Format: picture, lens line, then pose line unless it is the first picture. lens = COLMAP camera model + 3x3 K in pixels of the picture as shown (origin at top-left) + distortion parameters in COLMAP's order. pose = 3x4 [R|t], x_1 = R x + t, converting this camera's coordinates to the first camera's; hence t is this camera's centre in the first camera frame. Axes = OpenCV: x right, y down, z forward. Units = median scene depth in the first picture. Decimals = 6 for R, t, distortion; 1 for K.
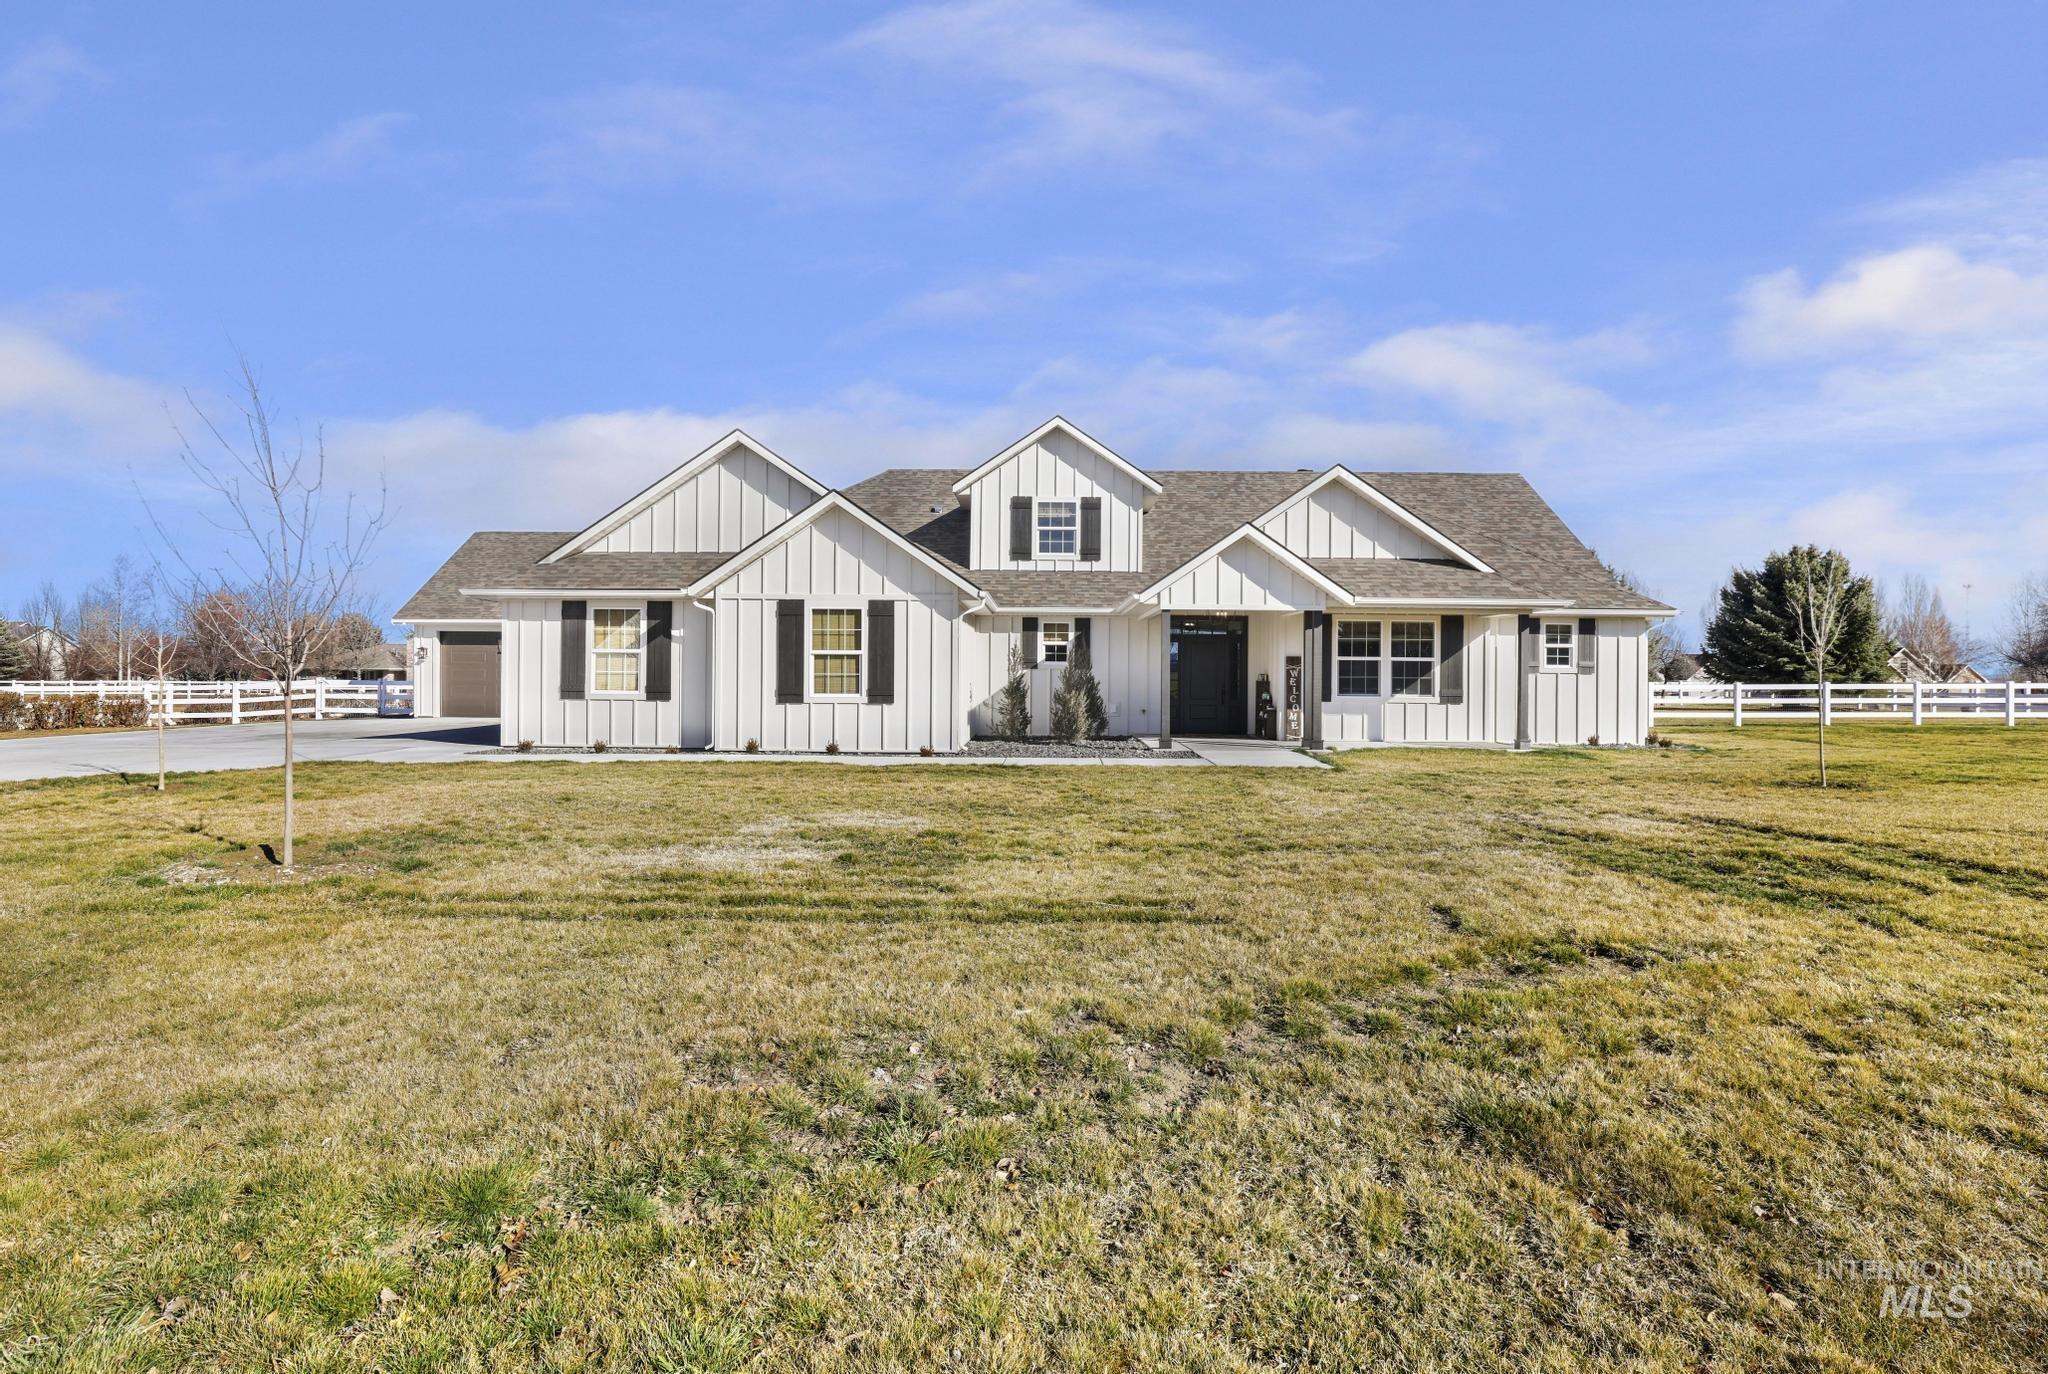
lens RADIAL K [[1106.8, 0, 1018.7], [0, 1106.8, 665.2], [0, 0, 1]] dist [-0.020680, -0.000036]
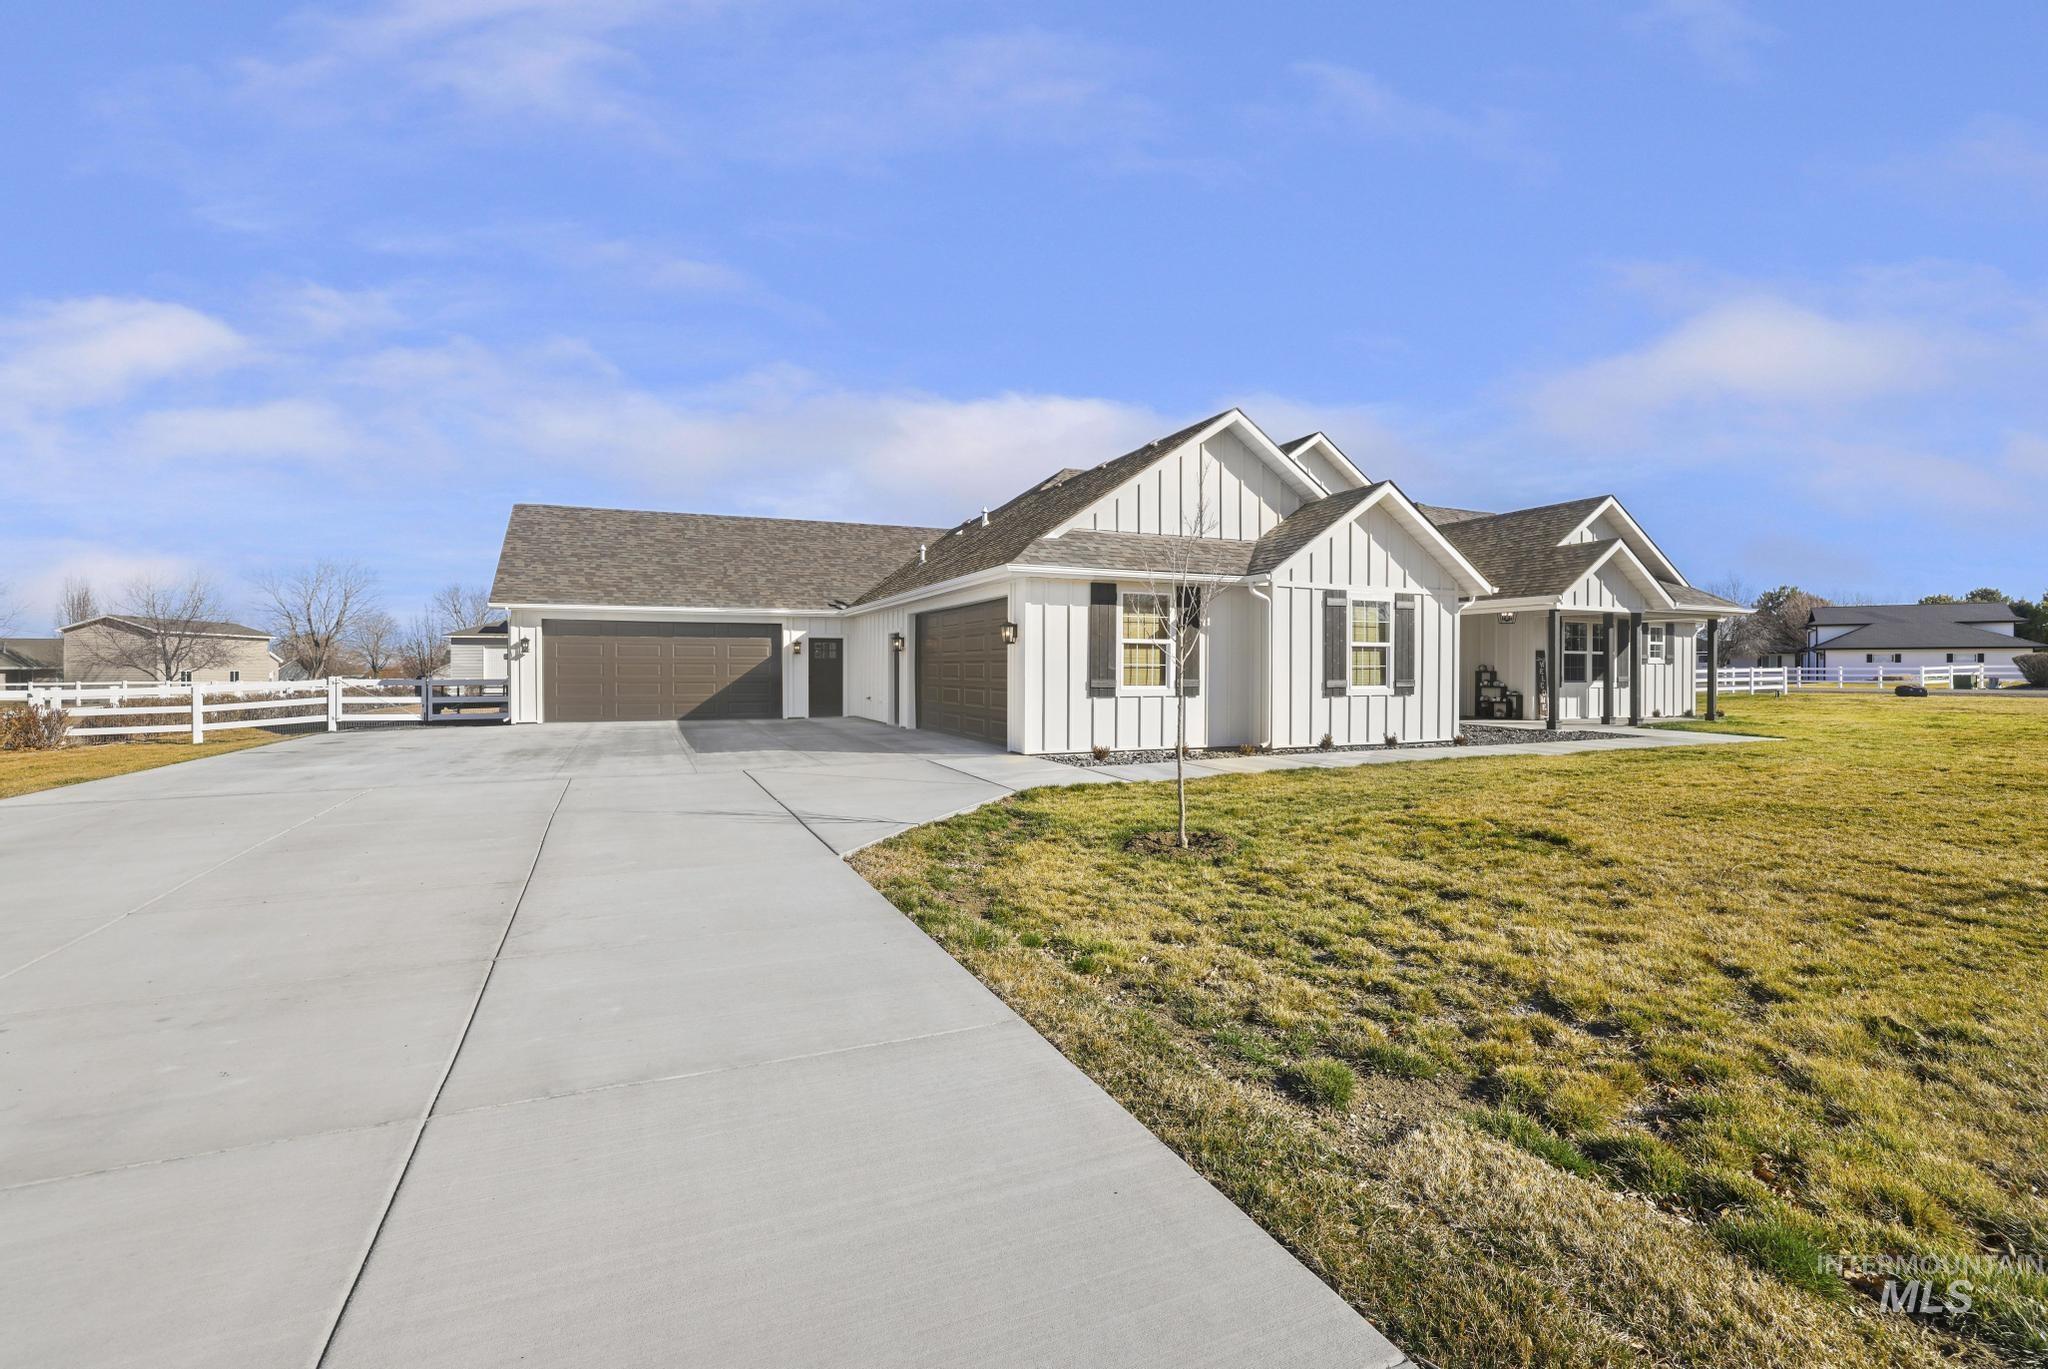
lens RADIAL K [[904.3, 0, 1007.9], [0, 904.3, 671.0], [0, 0, 1]] dist [-0.052470, 0.021771]
pose [[0.913733, -0.007204, 0.406251, -0.671180], [0.002588, 0.999926, 0.011910, 0.001421], [-0.406306, -0.009831, 0.913684, 0.340522]]
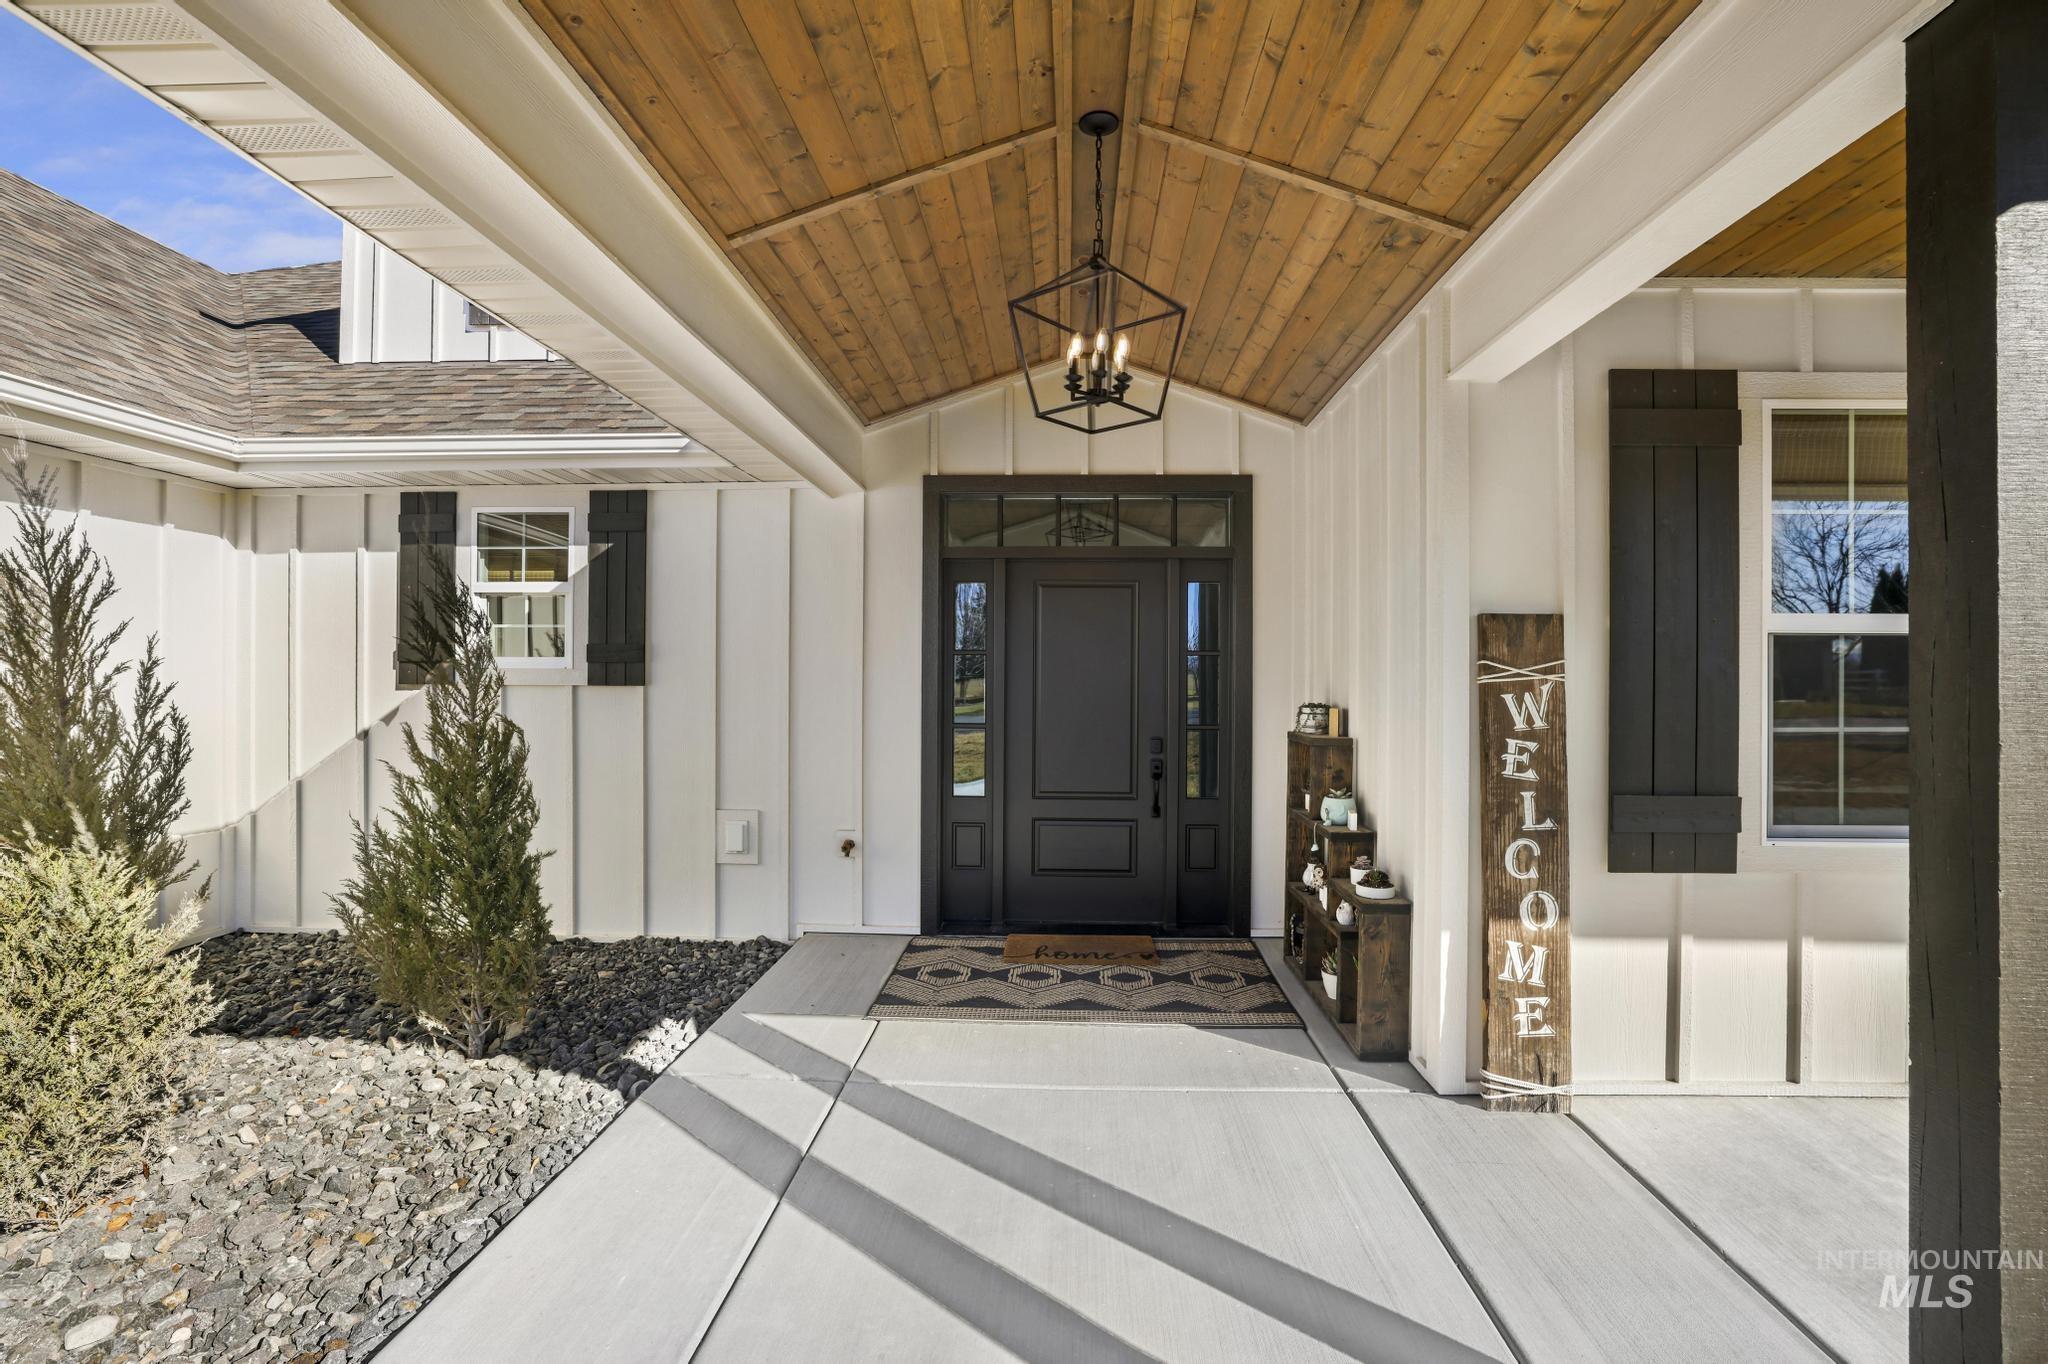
lens RADIAL K [[916.4, 0, 1040.9], [0, 916.4, 680.7], [0, 0, 1]] dist [-0.034076, 0.000137]
pose [[0.999891, -0.004728, -0.013968, 0.172416], [0.004853, 0.999949, 0.008904, 0.000982], [0.013925, -0.008970, 0.999863, 0.843223]]
